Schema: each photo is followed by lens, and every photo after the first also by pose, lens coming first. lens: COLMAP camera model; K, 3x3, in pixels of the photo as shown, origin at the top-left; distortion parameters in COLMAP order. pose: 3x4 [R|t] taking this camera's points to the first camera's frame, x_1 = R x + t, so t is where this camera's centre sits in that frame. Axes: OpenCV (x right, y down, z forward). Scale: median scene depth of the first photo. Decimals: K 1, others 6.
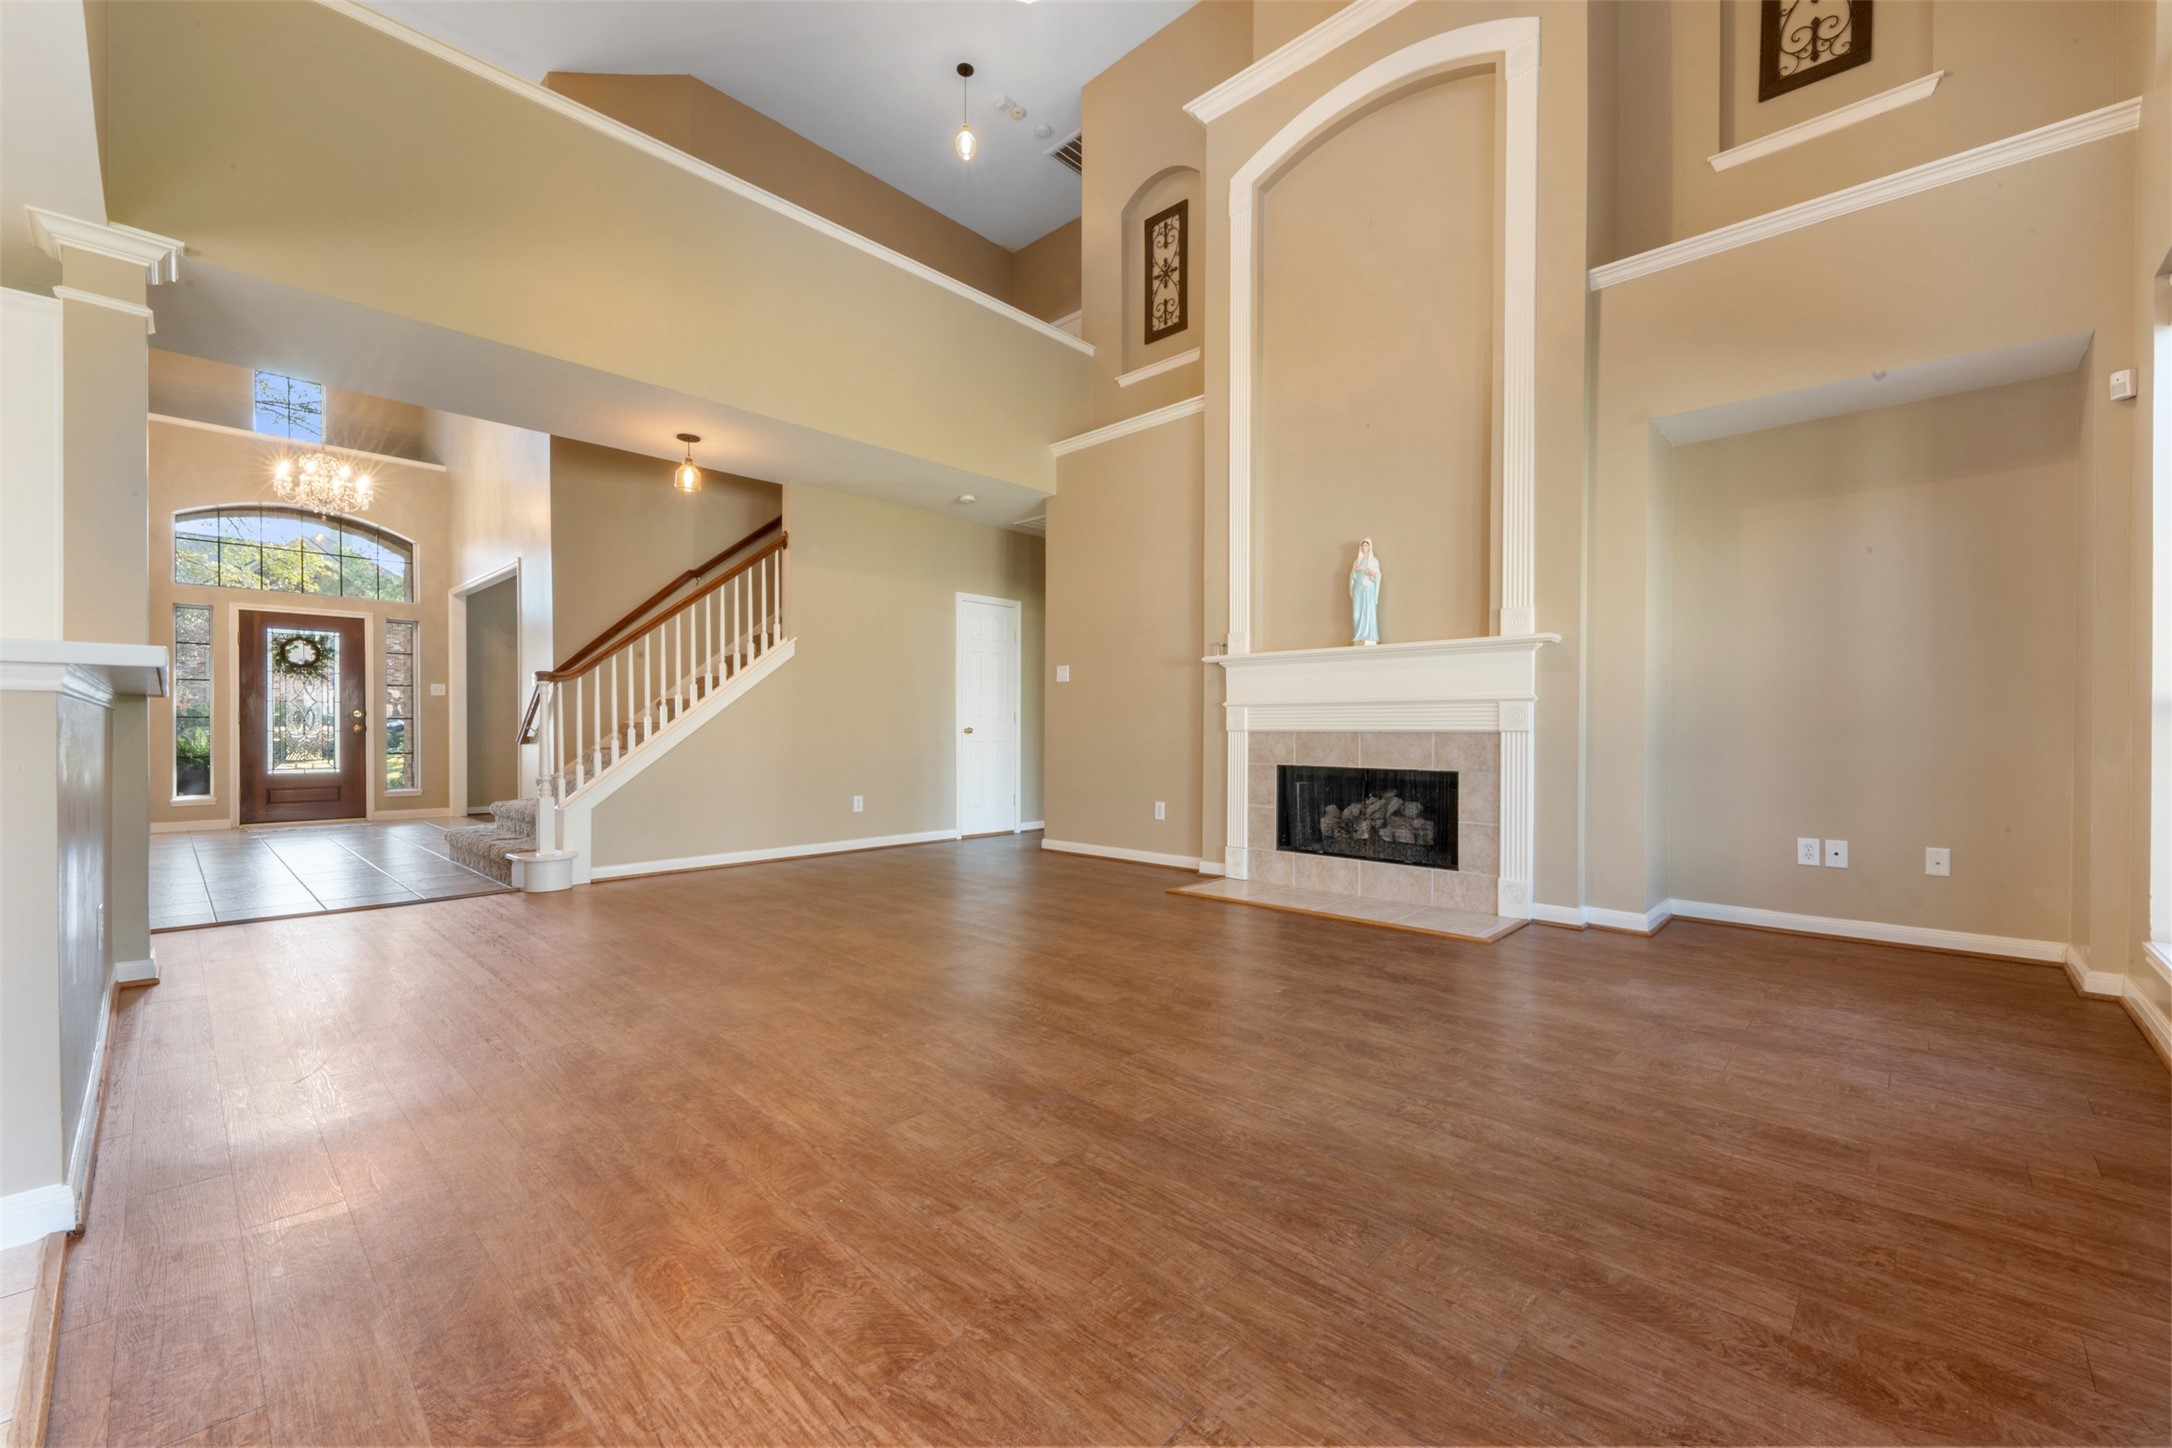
lens RADIAL K [[871.9, 0, 1079.5], [0, 871.9, 731.8], [0, 0, 1]] dist [0.014295, -0.000077]
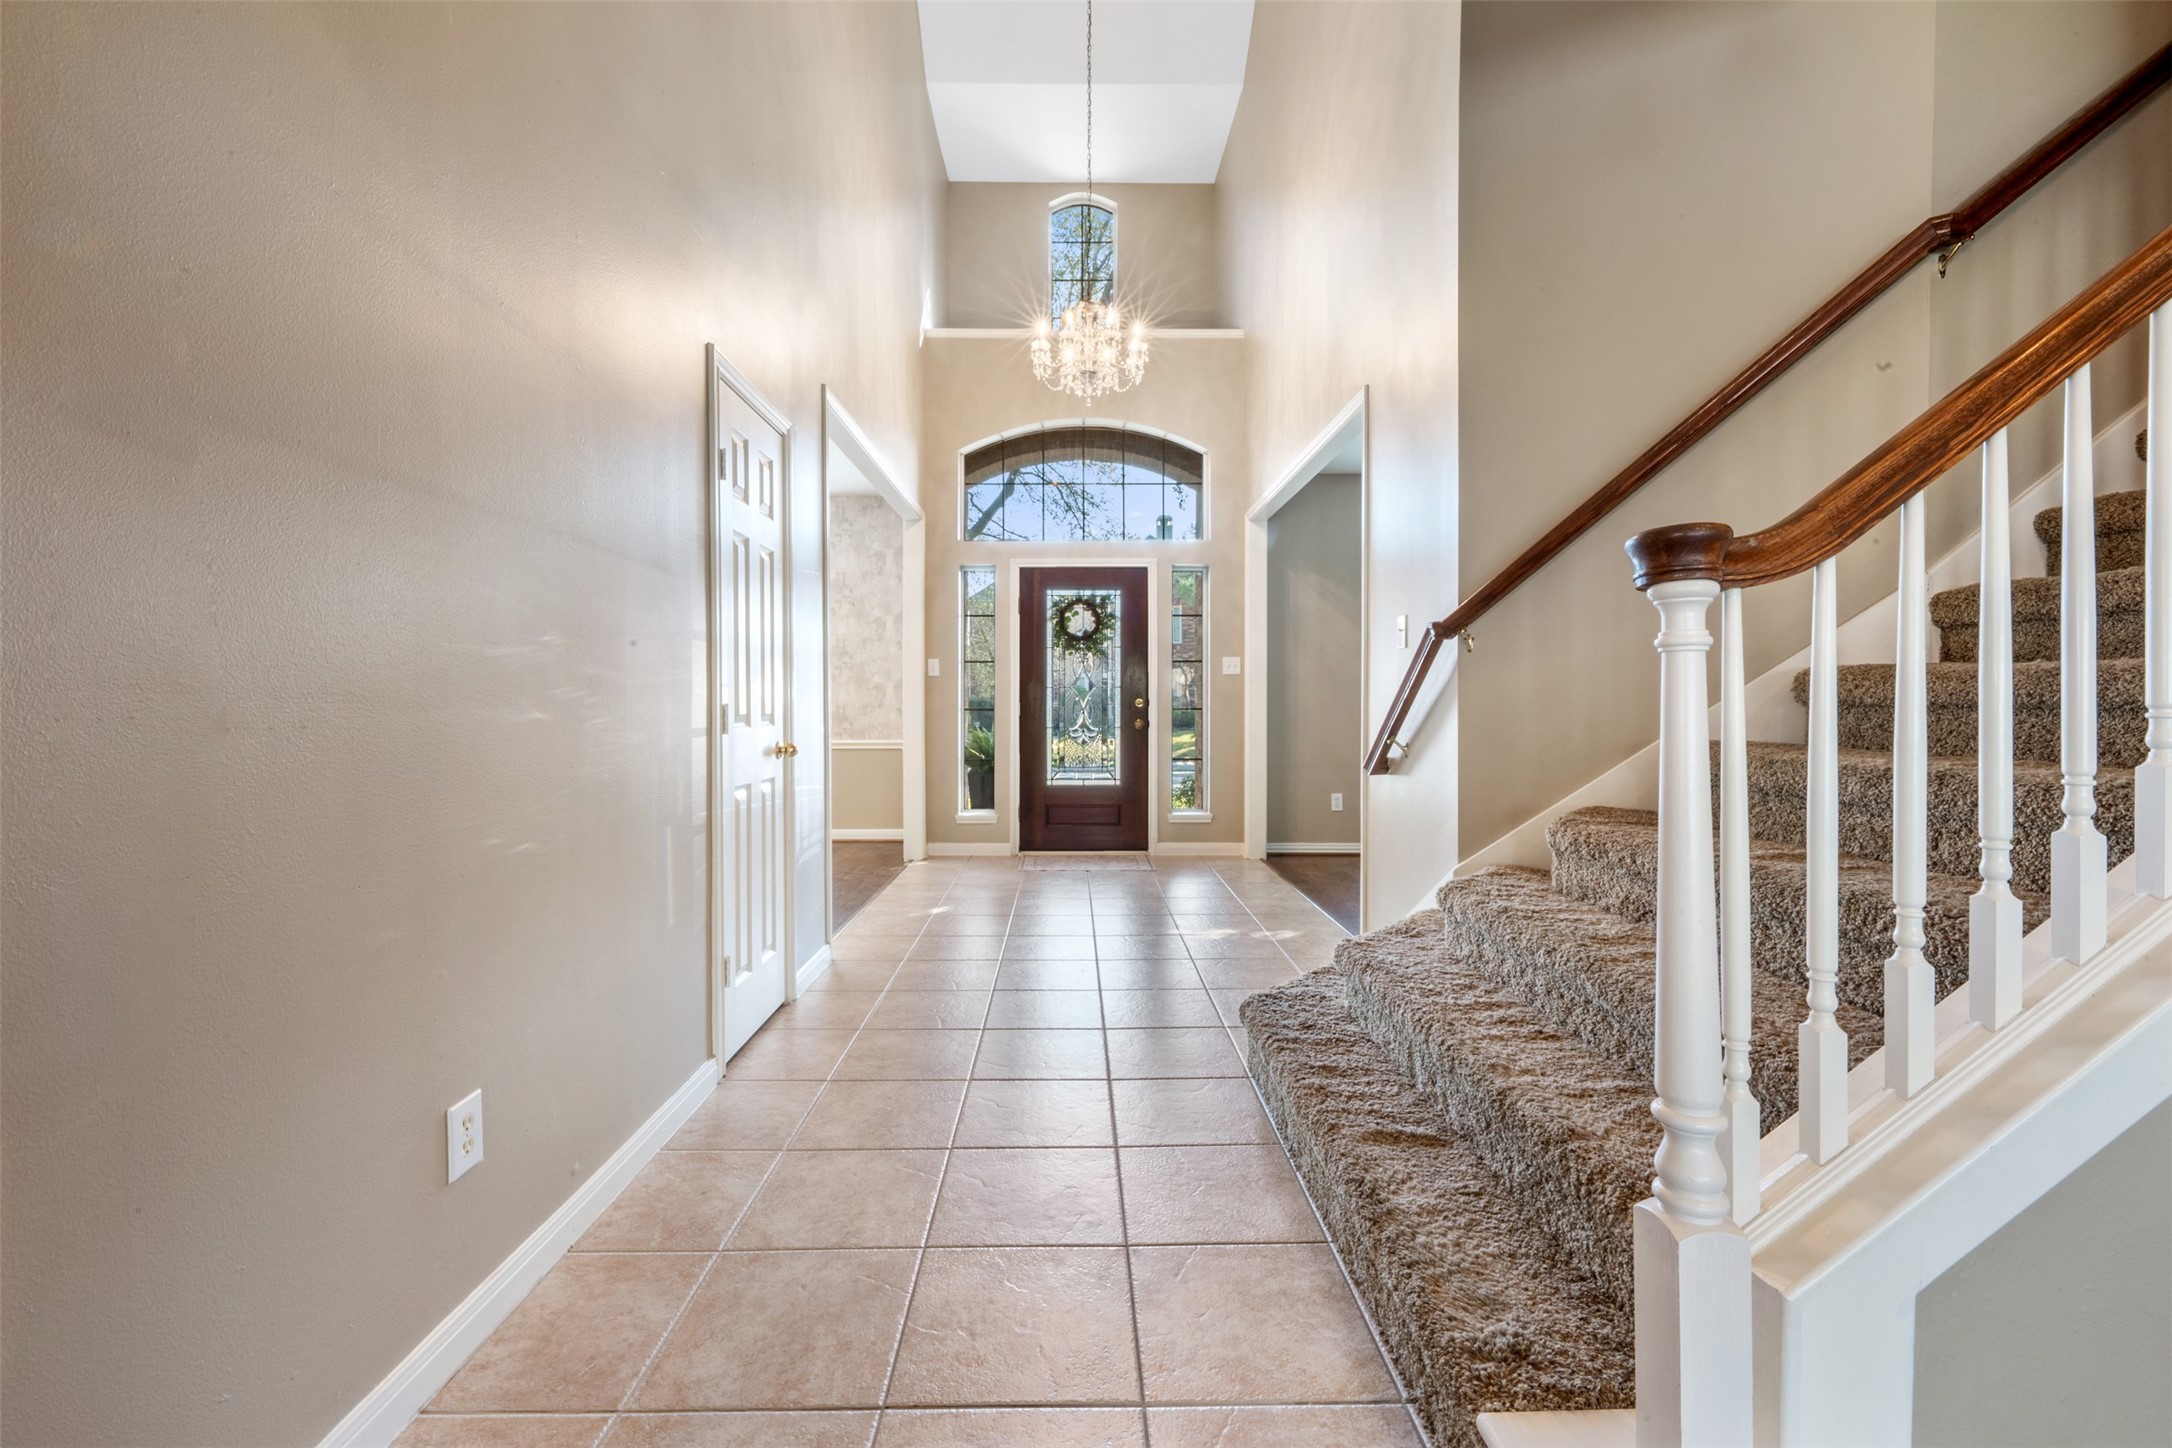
lens RADIAL K [[894.9, 0, 1077.4], [0, 894.9, 733.8], [0, 0, 1]] dist [-0.001684, -0.000238]
pose [[0.695382, 0.023783, -0.718247, -0.349875], [-0.000523, 0.999469, 0.032588, -0.020065], [0.718640, -0.022285, 0.695025, 0.480847]]
